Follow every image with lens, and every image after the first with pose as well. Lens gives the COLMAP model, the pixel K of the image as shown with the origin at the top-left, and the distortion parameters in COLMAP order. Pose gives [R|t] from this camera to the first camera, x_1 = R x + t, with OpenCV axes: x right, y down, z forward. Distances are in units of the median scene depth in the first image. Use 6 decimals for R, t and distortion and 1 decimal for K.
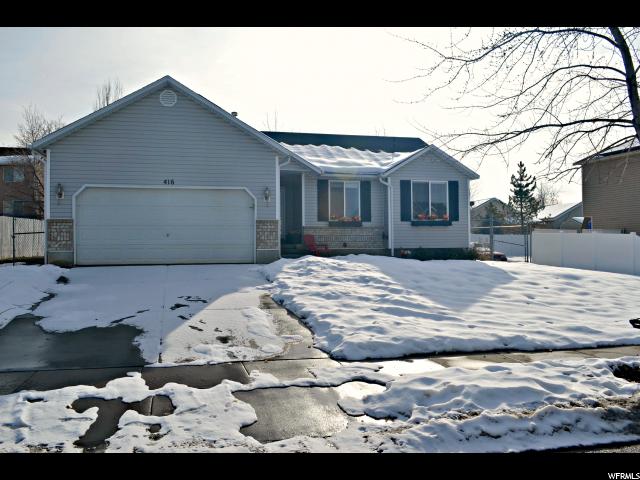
lens RADIAL K [[555.7, 0, 320.4], [0, 555.7, 240.9], [0, 0, 1]] dist [-0.028708, -0.017733]
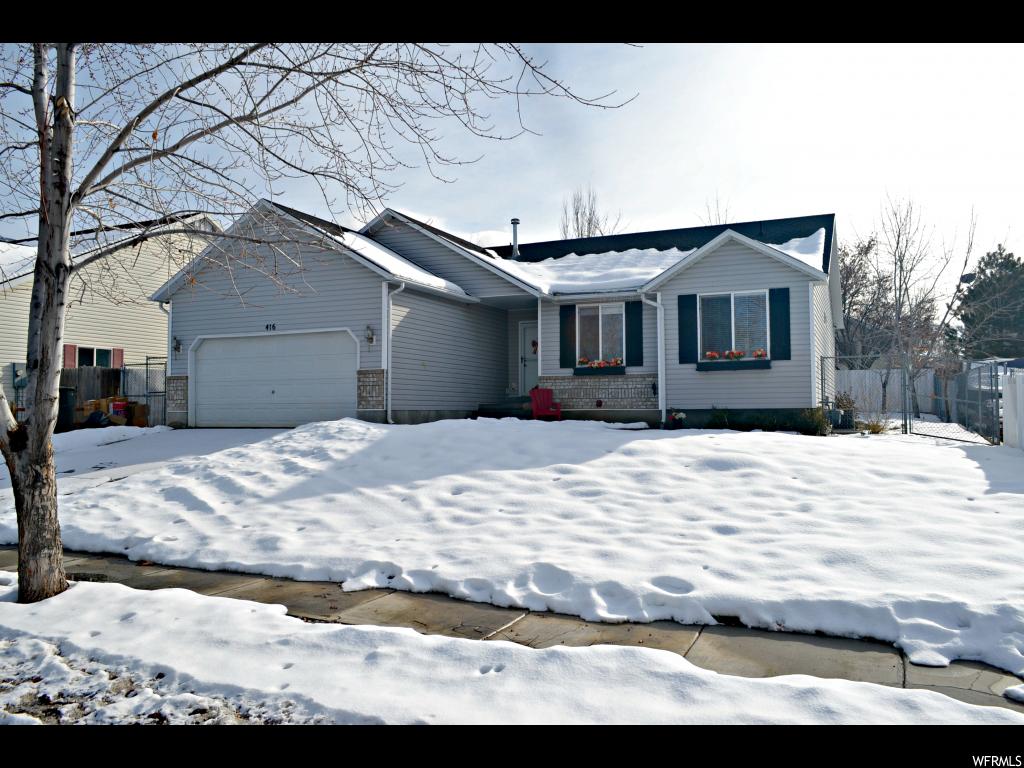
lens RADIAL K [[804.1, 0, 509.1], [0, 804.1, 386.7], [0, 0, 1]] dist [-0.021405, 0.006501]
pose [[0.788860, -0.017553, -0.614323, 0.699702], [0.005920, 0.999763, -0.020965, 0.008200], [0.614545, 0.012902, 0.788776, 0.269689]]
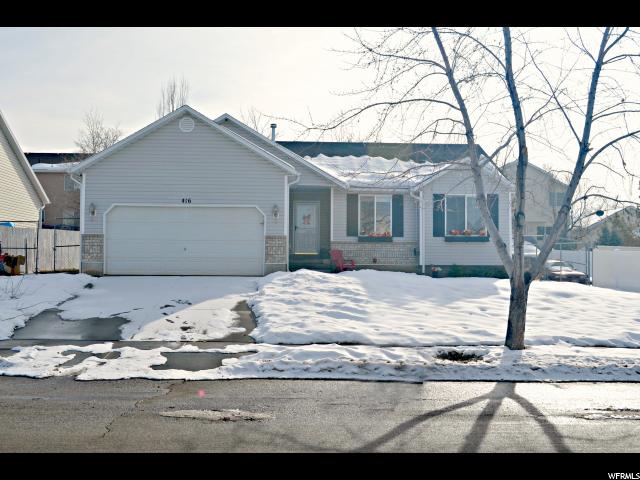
lens RADIAL K [[716.3, 0, 320.4], [0, 716.3, 239.8], [0, 0, 1]] dist [-0.050585, 0.000000]
pose [[0.982392, 0.007425, -0.186683, 0.242225], [-0.012042, 0.999649, -0.023613, 0.001401], [0.186442, 0.025445, 0.982136, -0.326635]]
